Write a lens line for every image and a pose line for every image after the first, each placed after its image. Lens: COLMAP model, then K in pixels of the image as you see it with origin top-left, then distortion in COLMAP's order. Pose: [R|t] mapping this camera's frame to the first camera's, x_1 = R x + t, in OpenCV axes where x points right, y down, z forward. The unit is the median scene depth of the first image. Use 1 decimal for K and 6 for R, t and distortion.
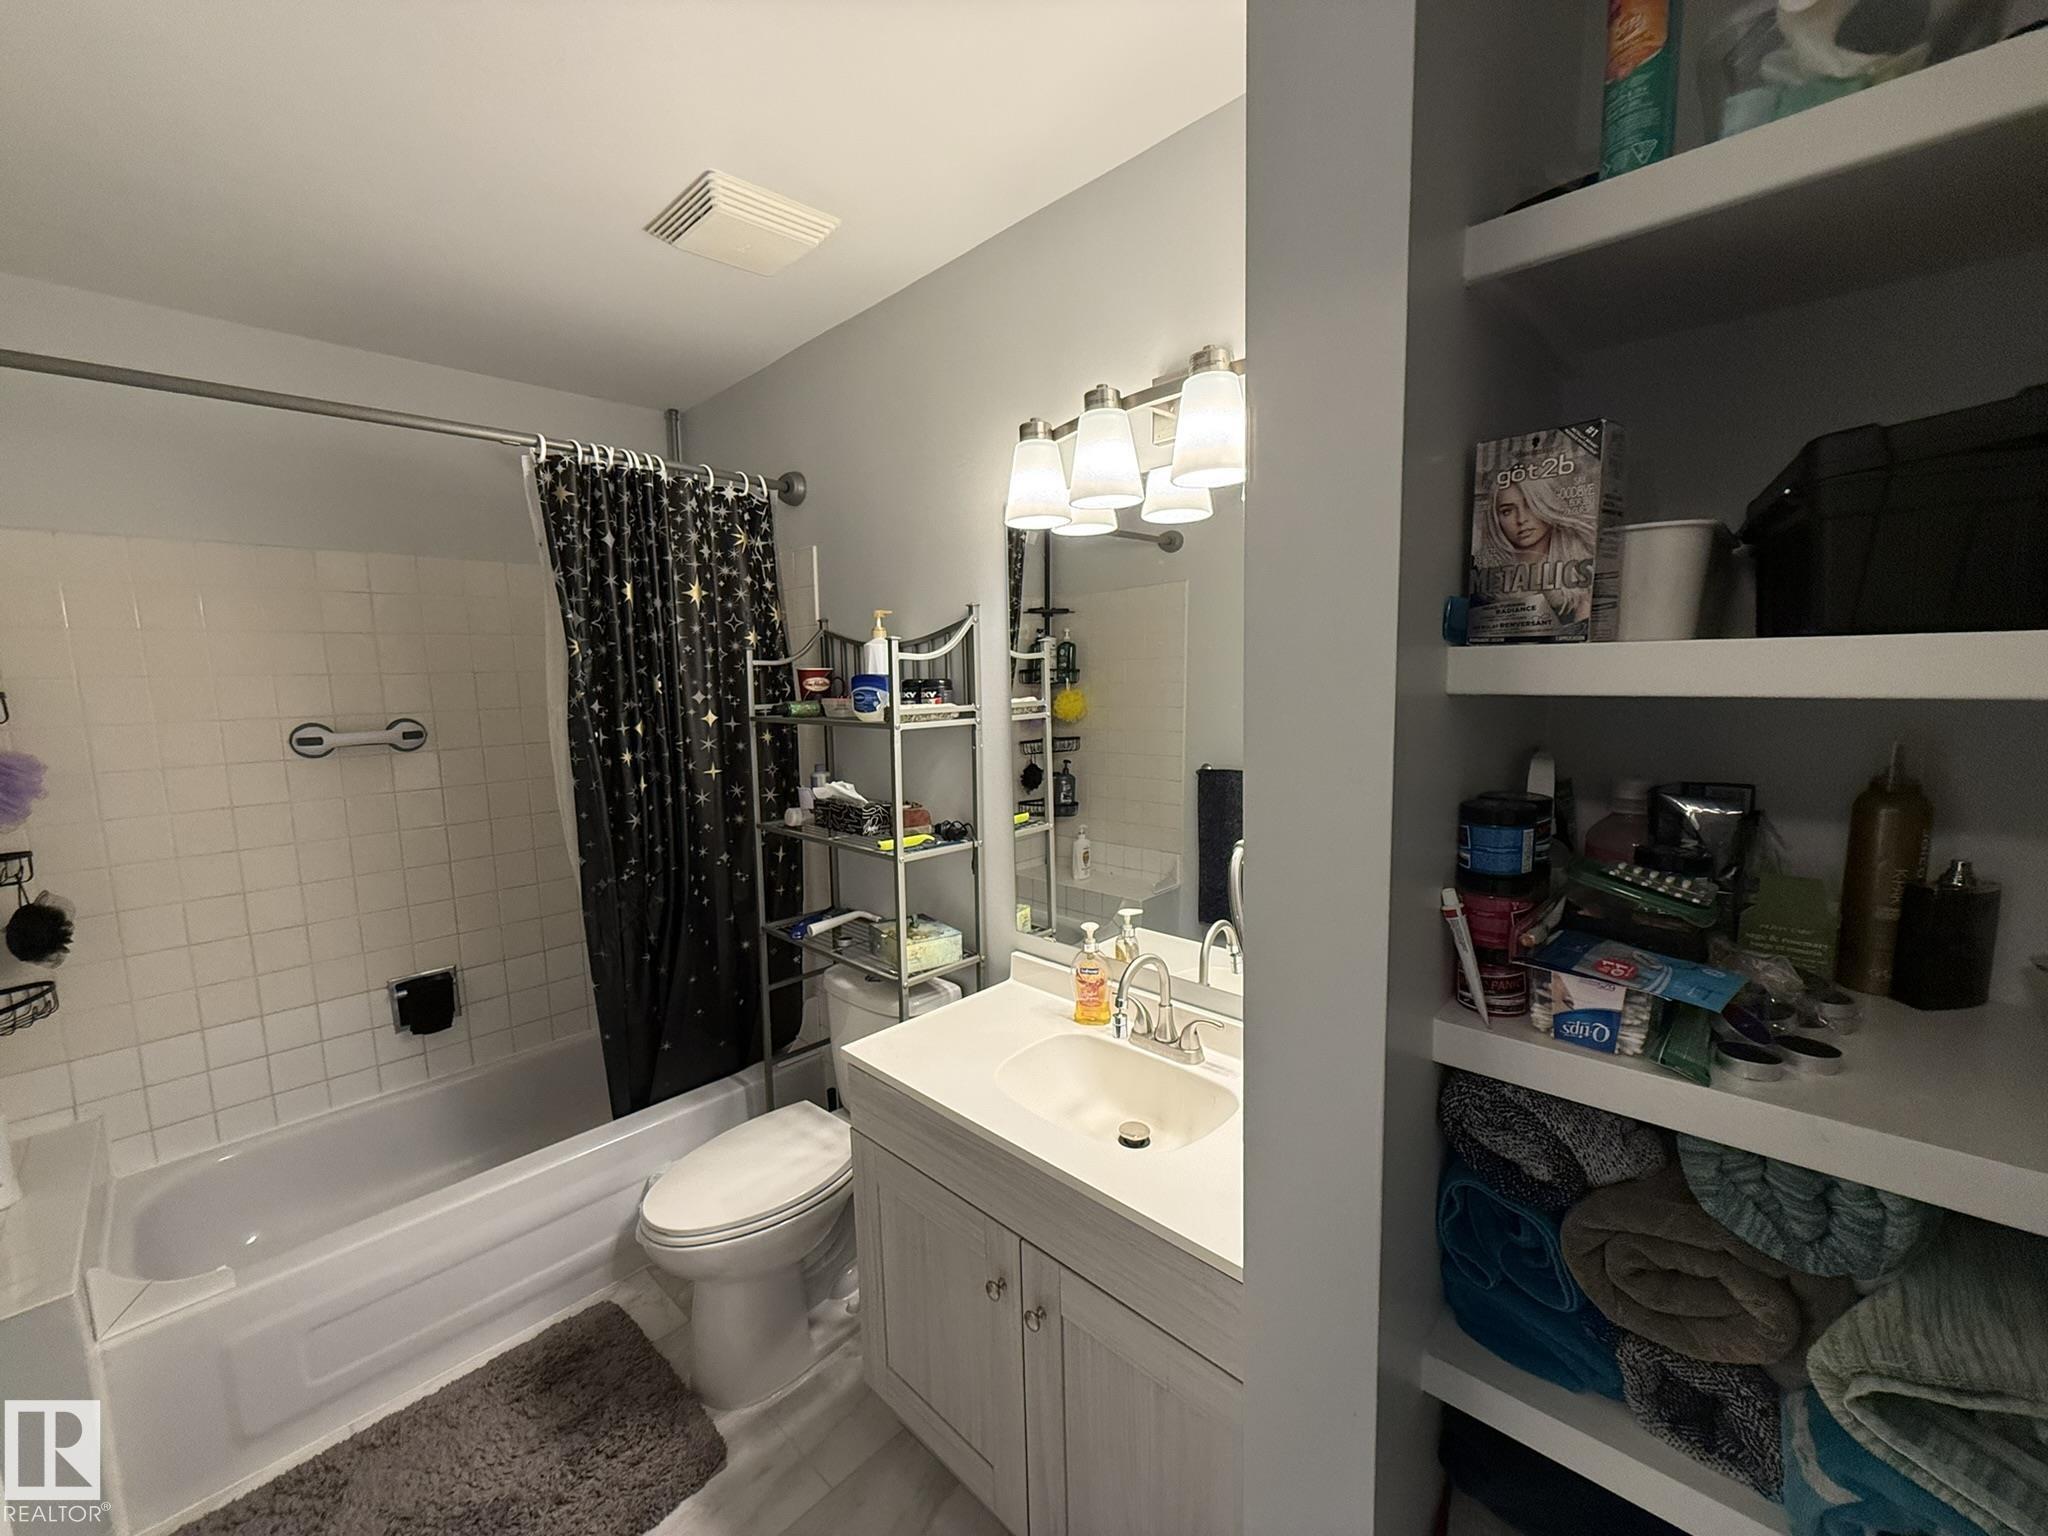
lens RADIAL K [[813.2, 0, 1026.1], [0, 813.2, 771.7], [0, 0, 1]] dist [-0.000298, -0.000110]
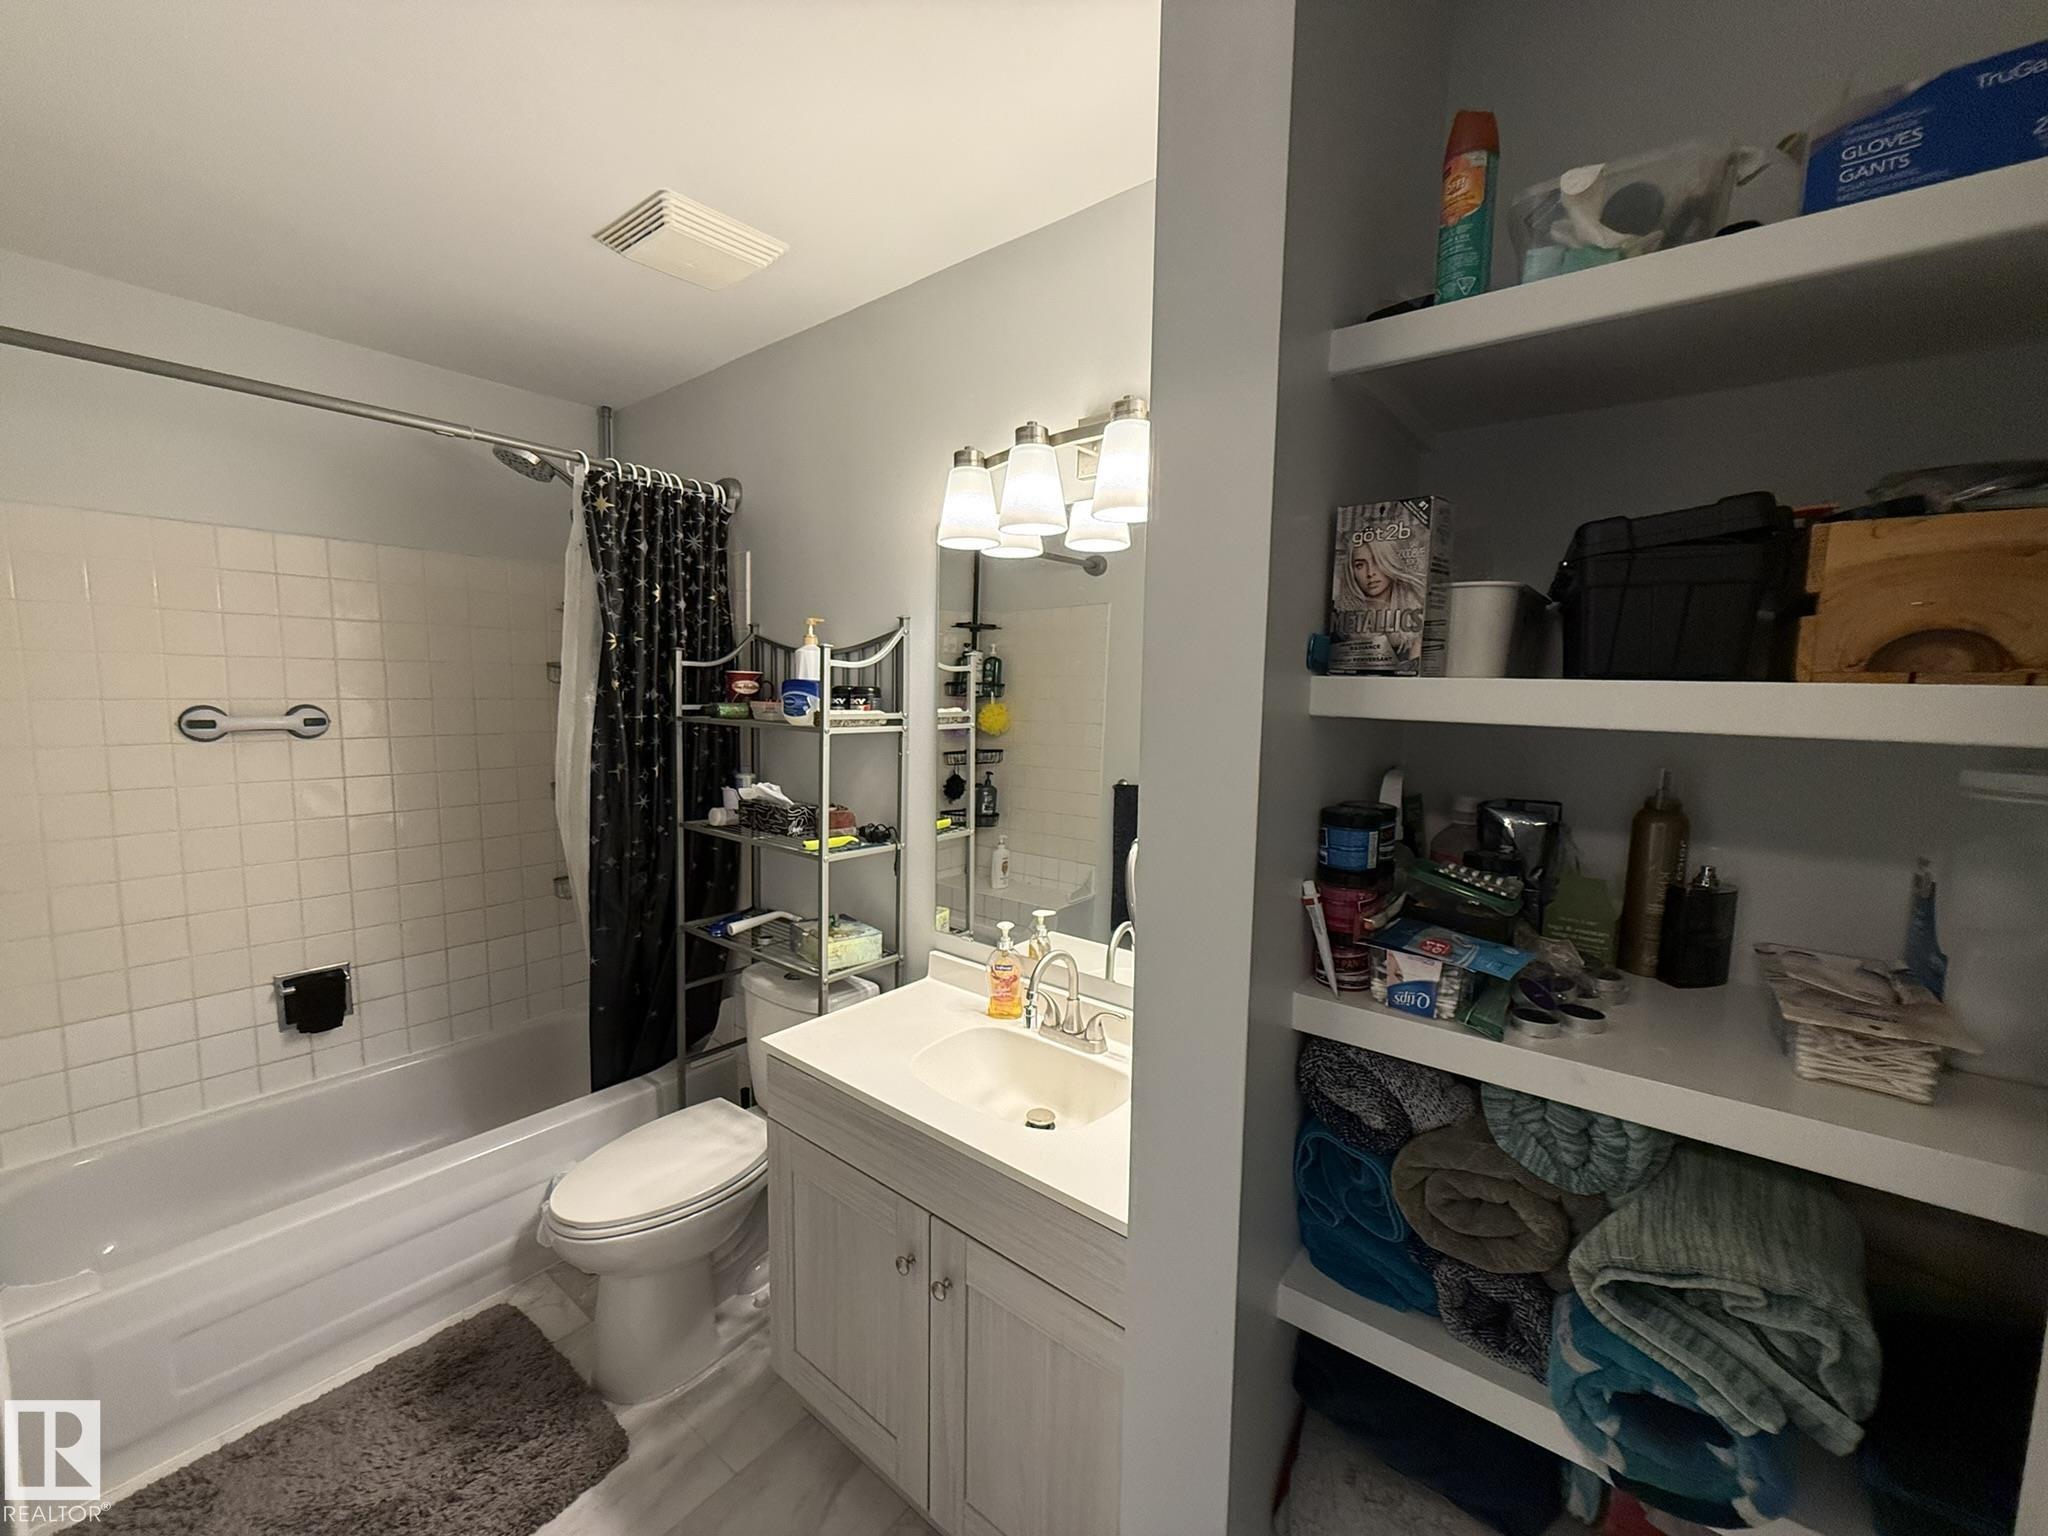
lens RADIAL K [[813.2, 0, 1026.1], [0, 813.2, 771.7], [0, 0, 1]] dist [-0.000298, -0.000110]
pose [[0.995000, 0.032690, 0.094370, -0.001237], [-0.030987, 0.999331, -0.019451, 0.009873], [-0.094943, 0.016429, 0.995347, -0.061183]]
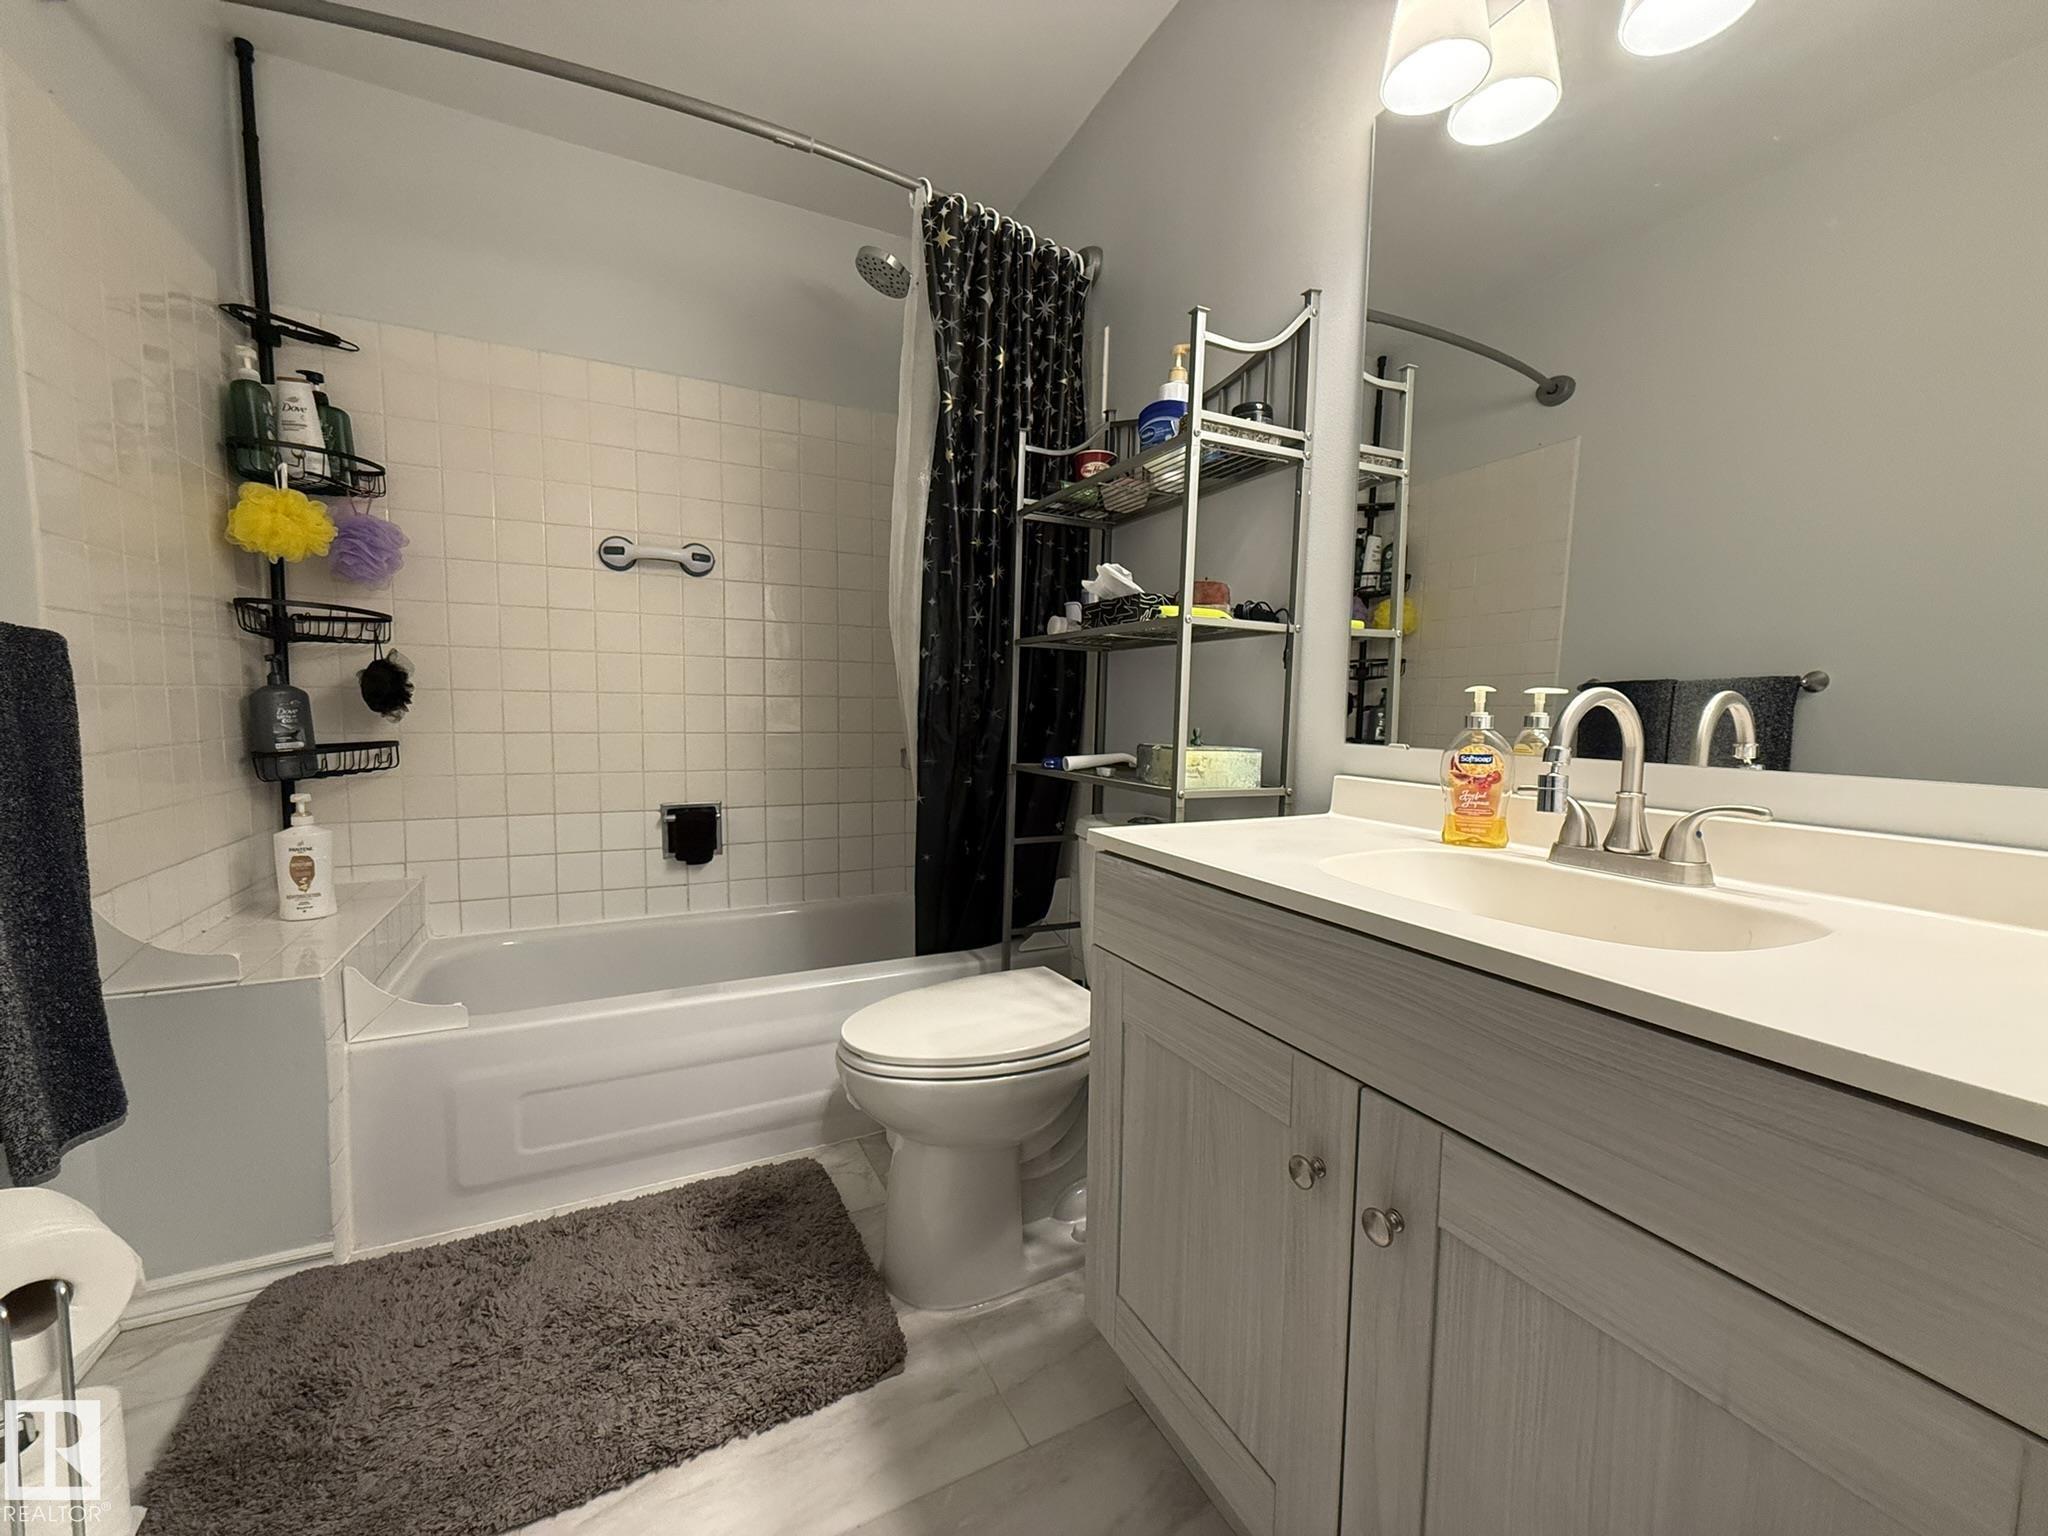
lens RADIAL K [[813.2, 0, 1026.1], [0, 813.2, 771.7], [0, 0, 1]] dist [-0.000298, -0.000110]
pose [[0.940918, 0.065530, -0.332233, -0.041091], [-0.078096, 0.996642, -0.024597, 0.297268], [0.329505, 0.049090, 0.942877, 0.284945]]
